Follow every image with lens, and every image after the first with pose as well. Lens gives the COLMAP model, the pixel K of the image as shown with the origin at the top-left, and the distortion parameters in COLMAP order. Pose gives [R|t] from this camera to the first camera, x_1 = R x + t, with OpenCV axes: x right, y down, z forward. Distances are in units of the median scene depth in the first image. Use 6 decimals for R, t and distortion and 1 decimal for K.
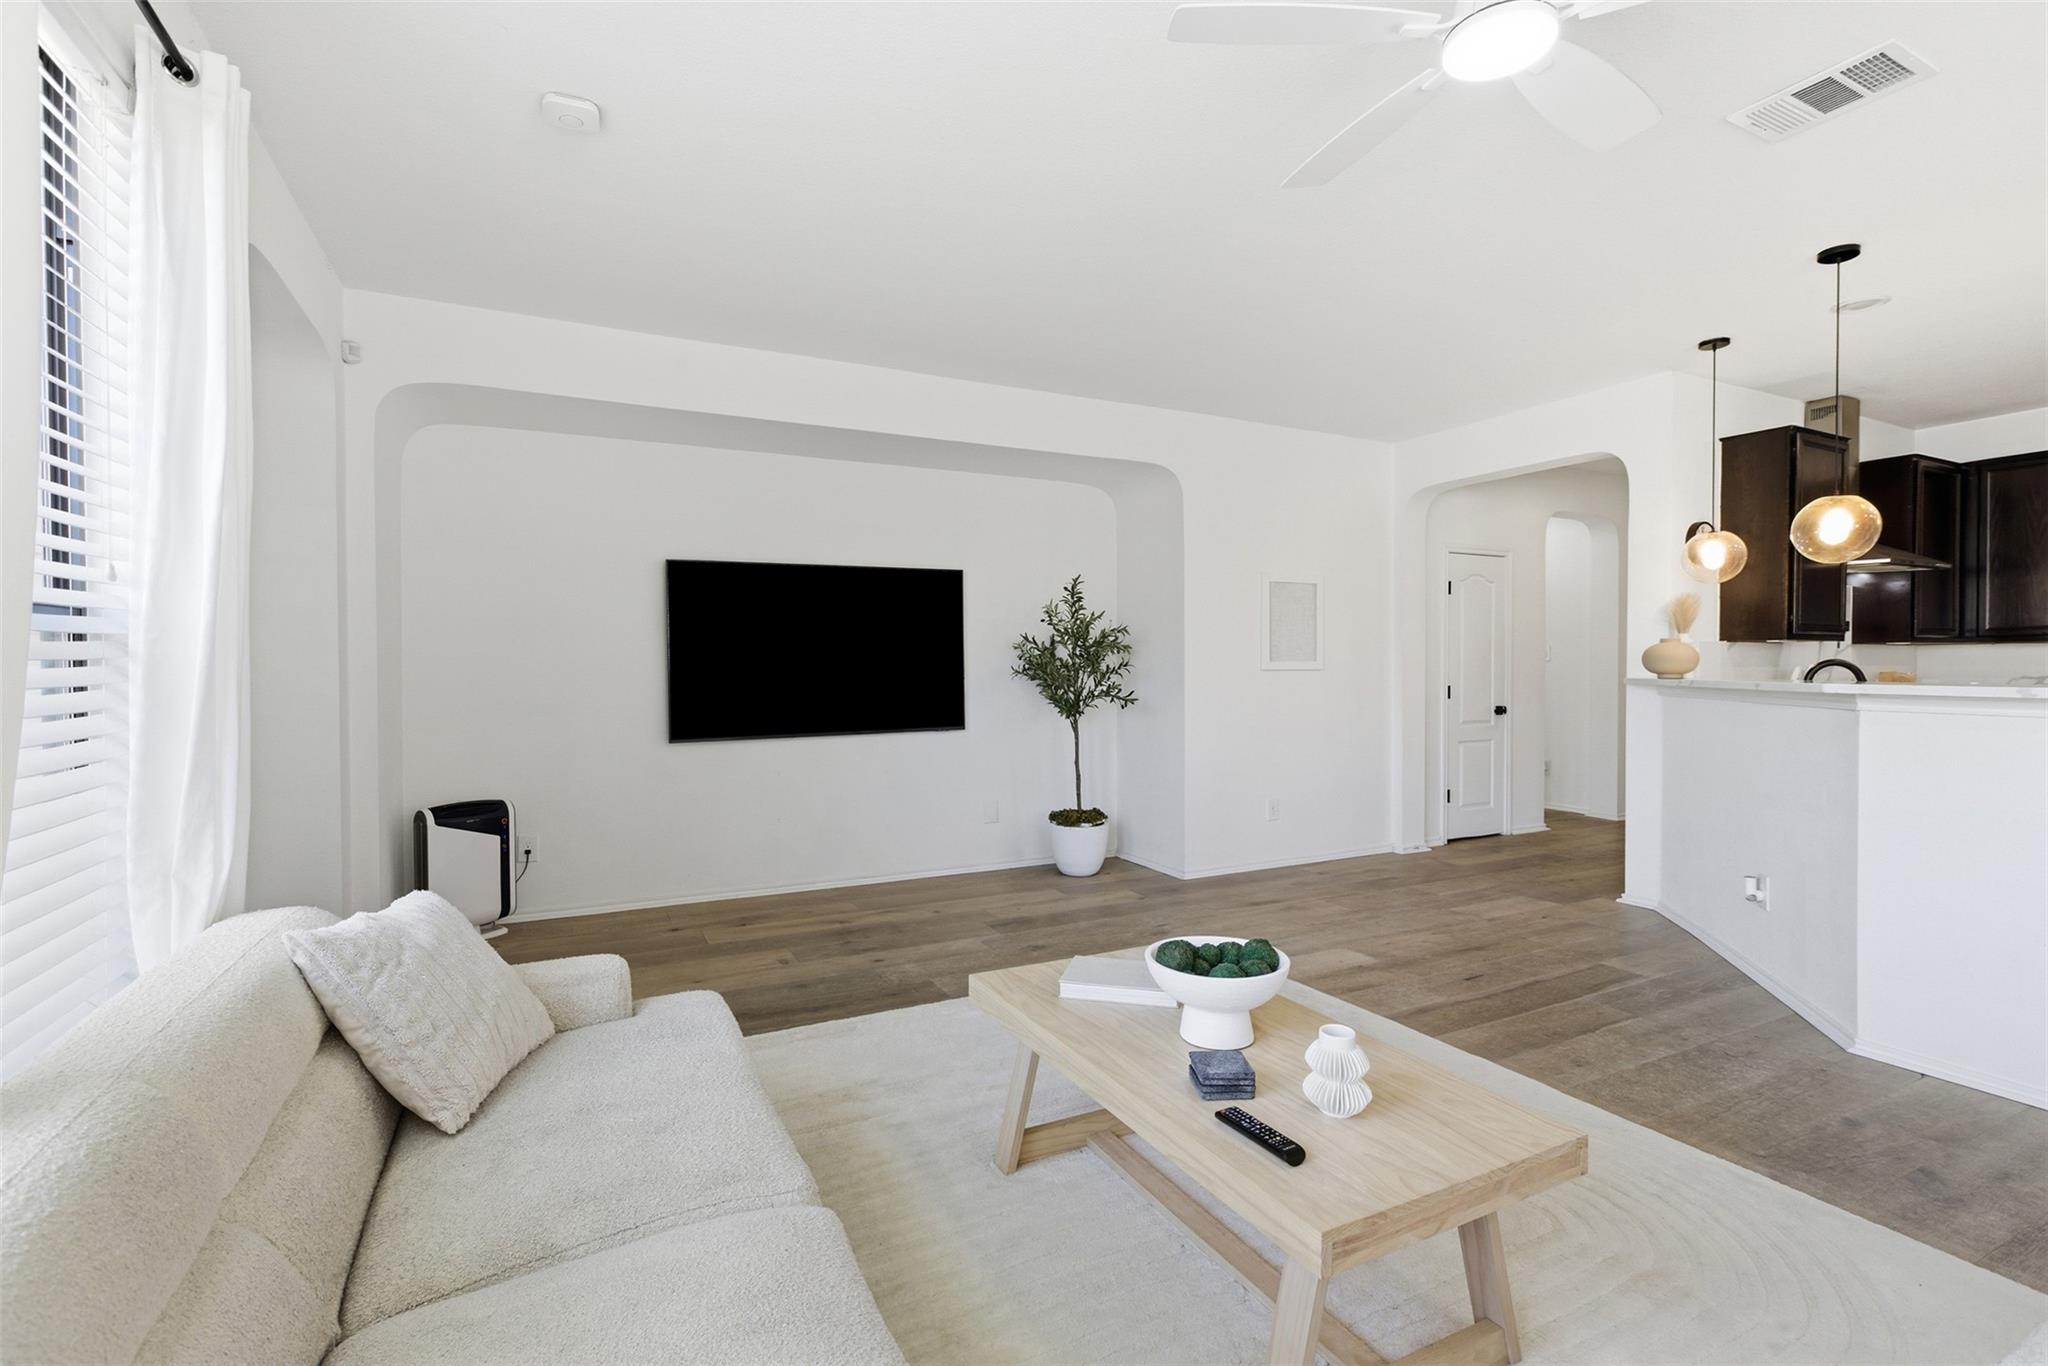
lens RADIAL K [[916.4, 0, 1010.3], [0, 916.4, 678.6], [0, 0, 1]] dist [-0.001832, 0.000347]
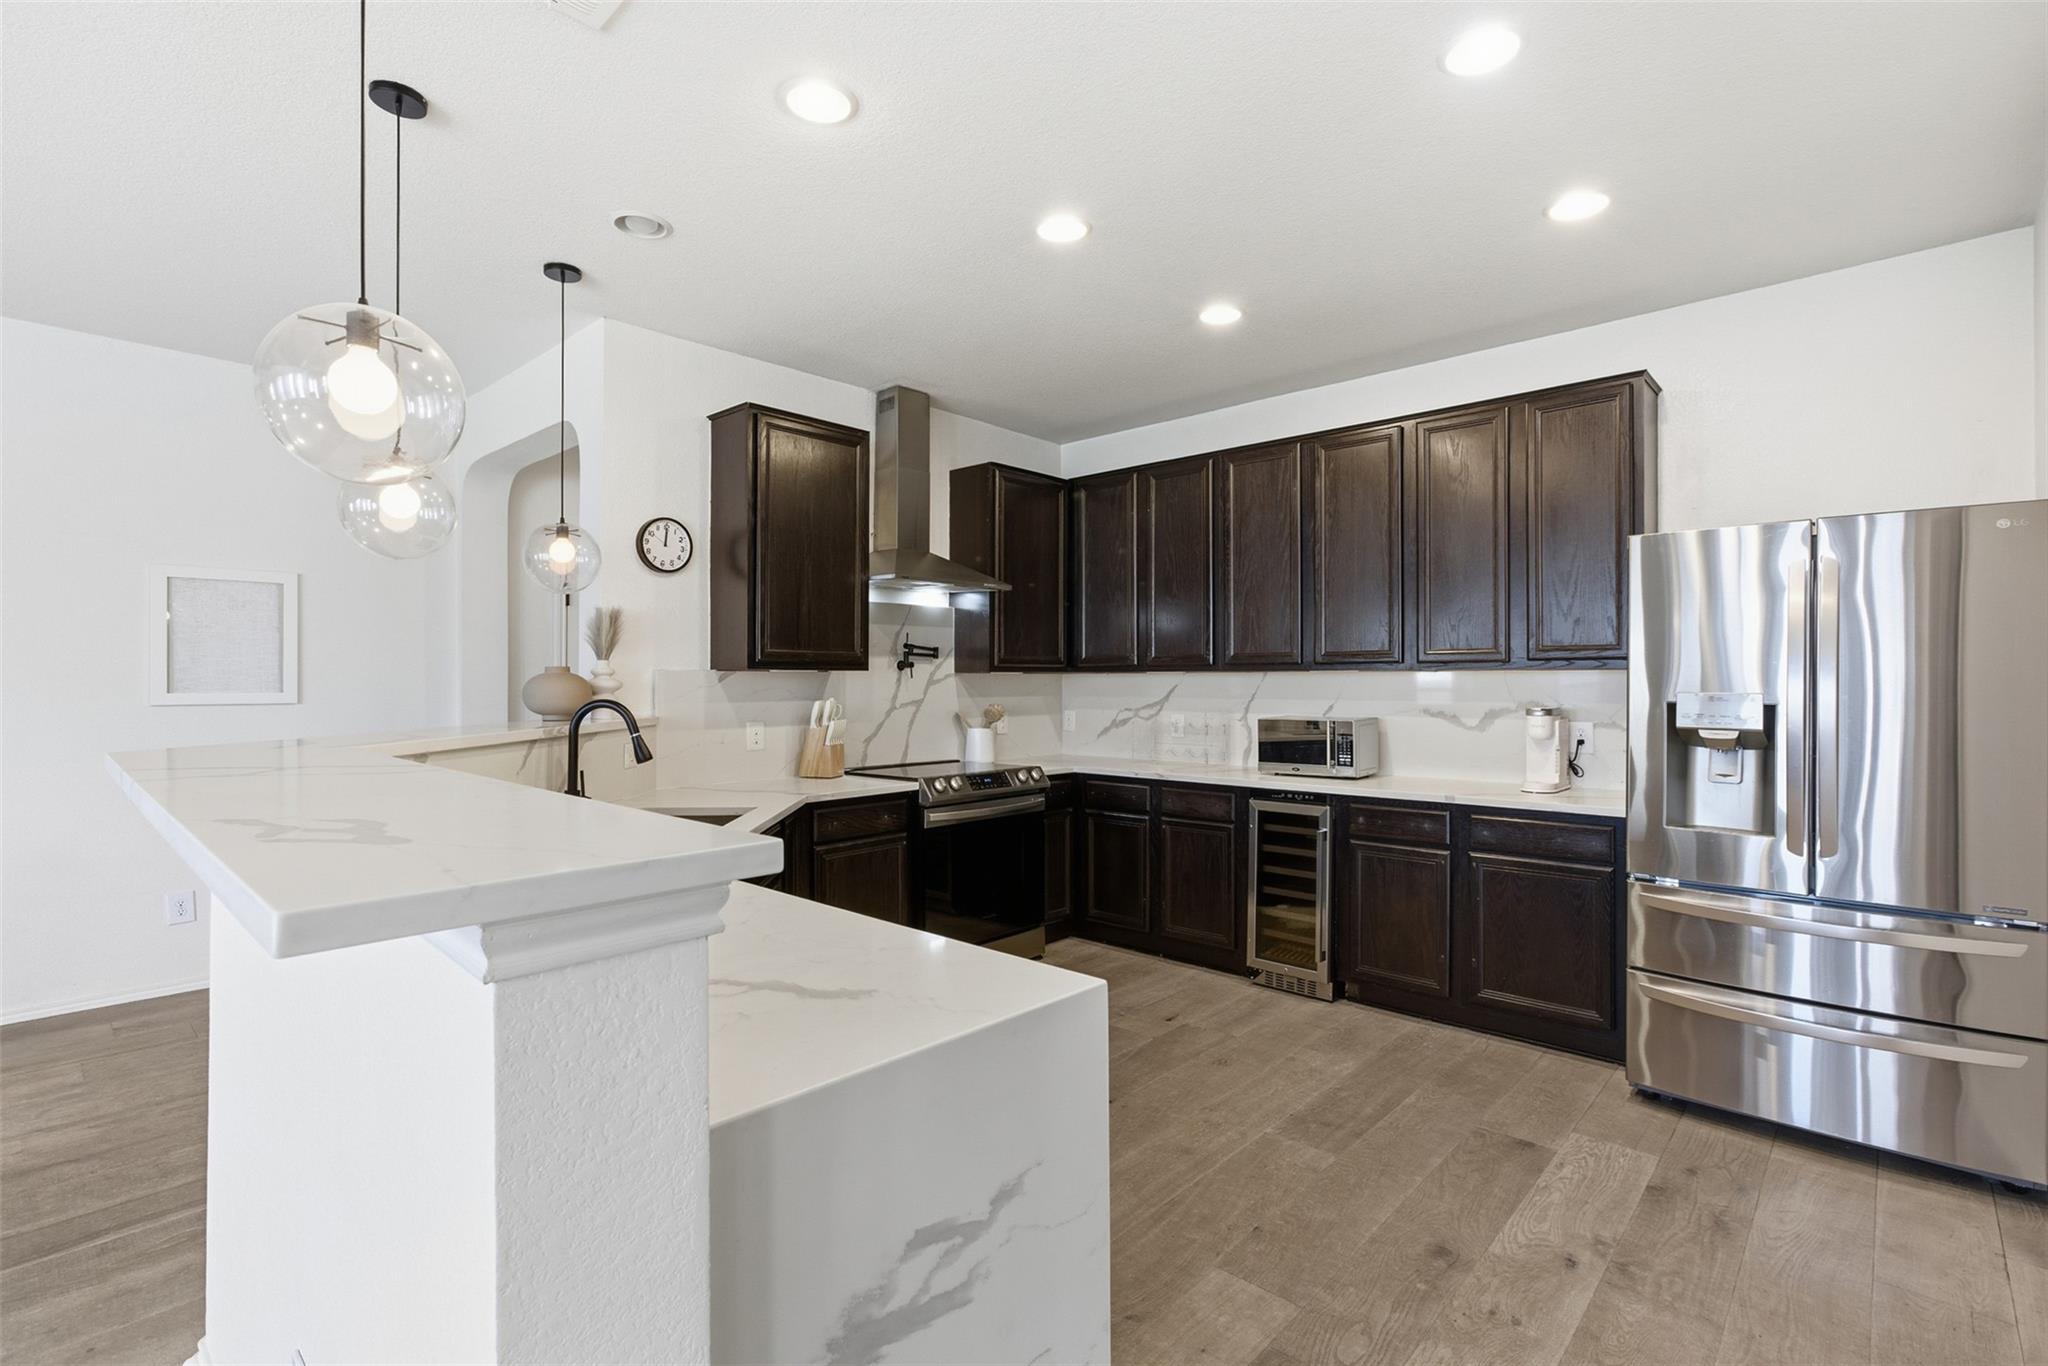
lens RADIAL K [[949.3, 0, 1024.0], [0, 949.3, 683.0], [0, 0, 1]] dist [-0.000838, 0.000821]
pose [[0.933175, 0.000927, 0.359422, 0.795114], [0.003734, 0.999918, -0.012274, -0.019687], [-0.359404, 0.012796, 0.933094, 0.138503]]
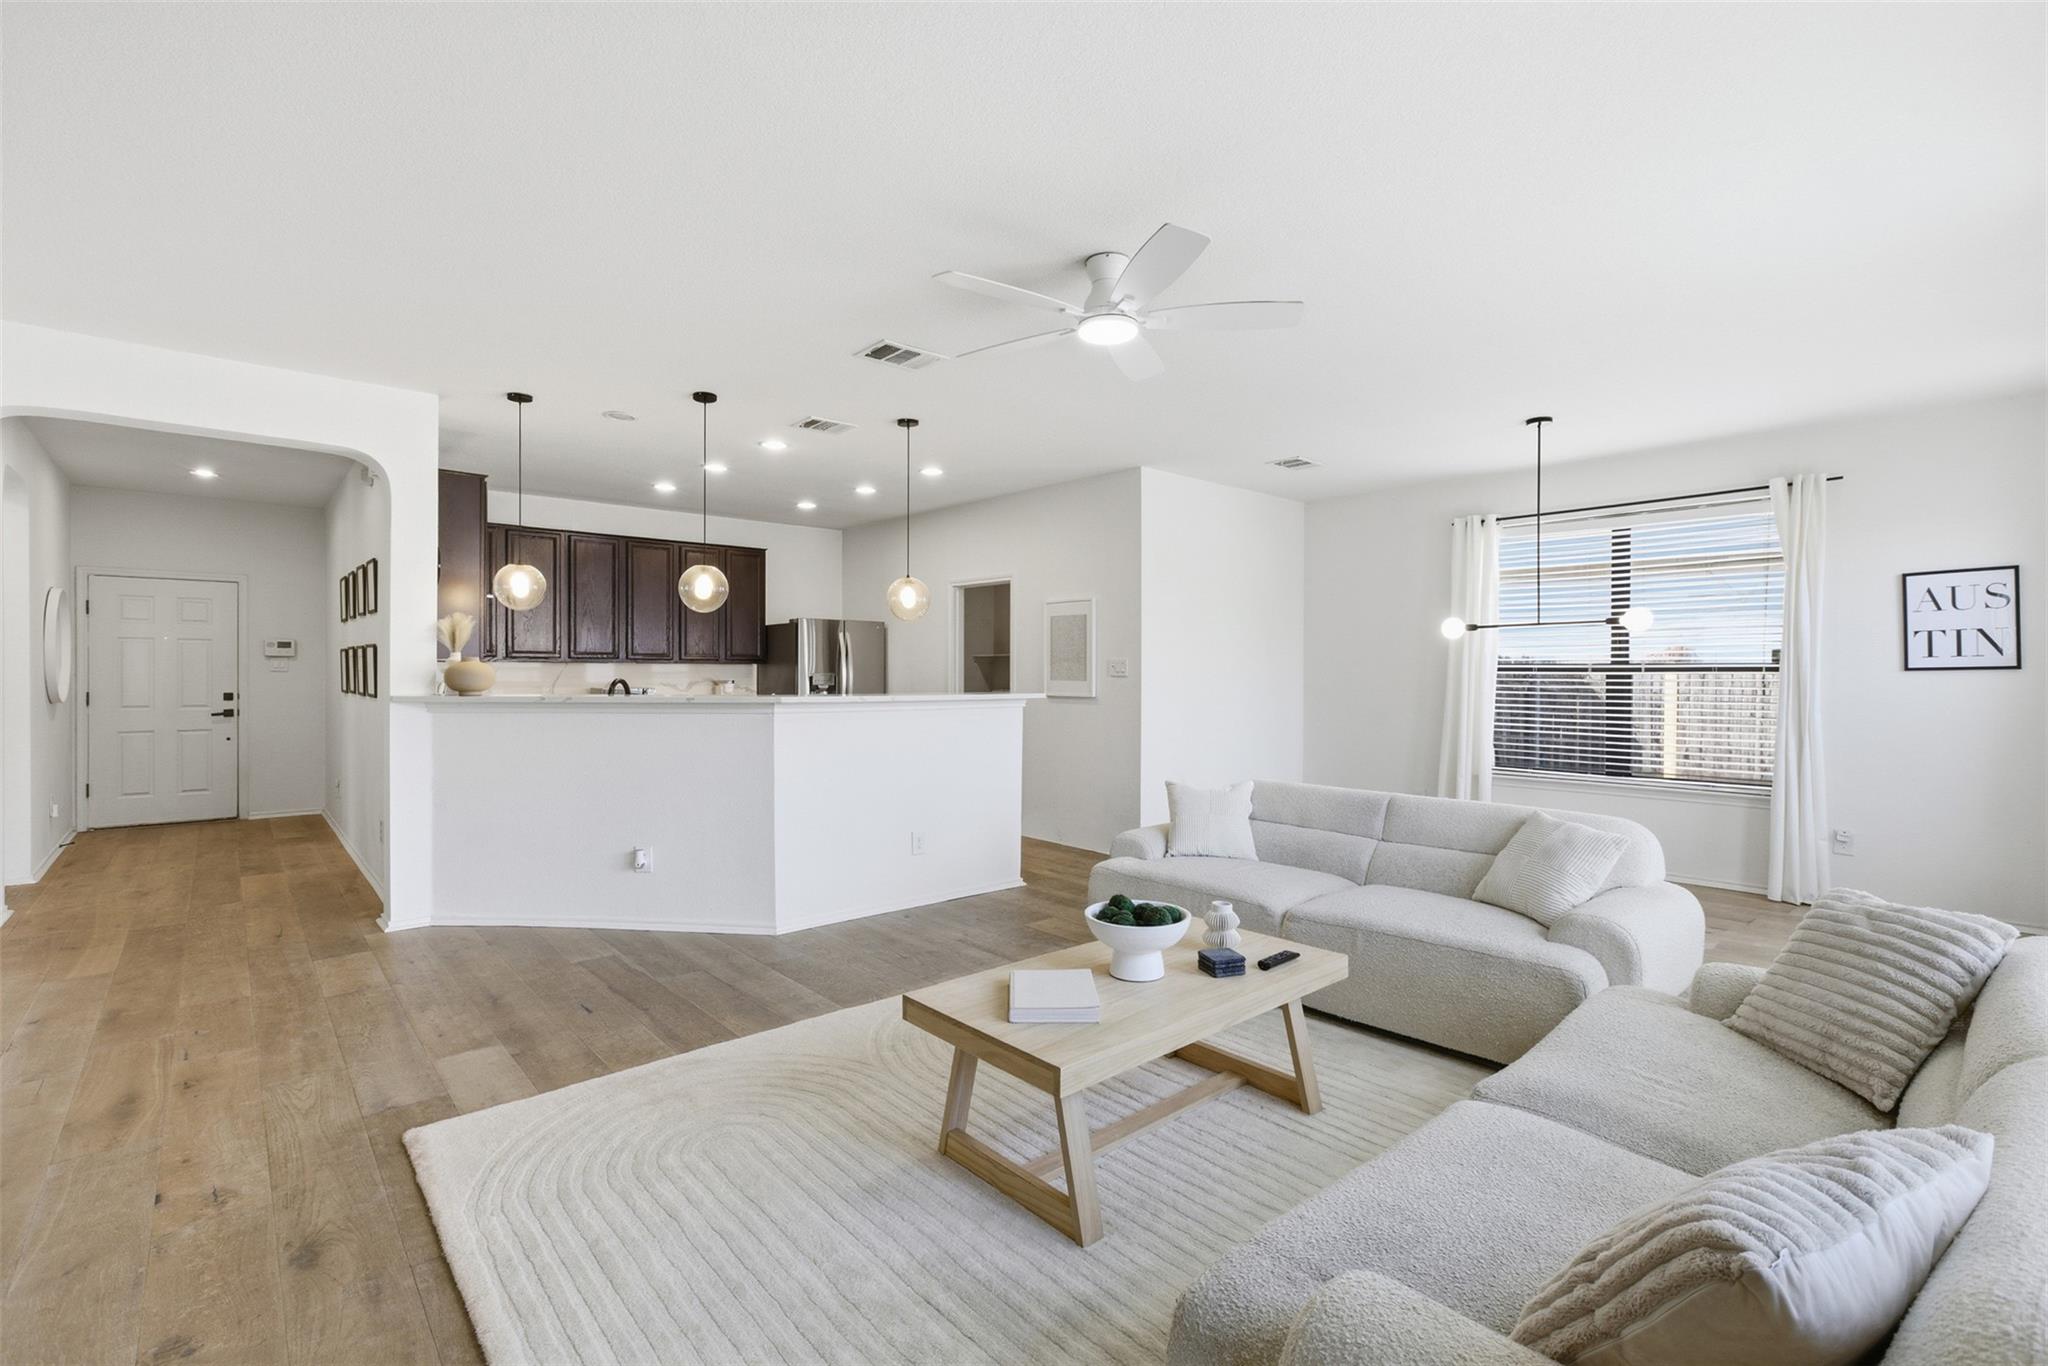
lens RADIAL K [[916.4, 0, 1010.3], [0, 916.4, 678.6], [0, 0, 1]] dist [-0.001832, 0.000347]
pose [[-0.245657, -0.006399, 0.969336, -0.442893], [0.010920, 0.999896, 0.009369, -0.022389], [-0.969295, 0.012886, -0.245562, 0.652171]]
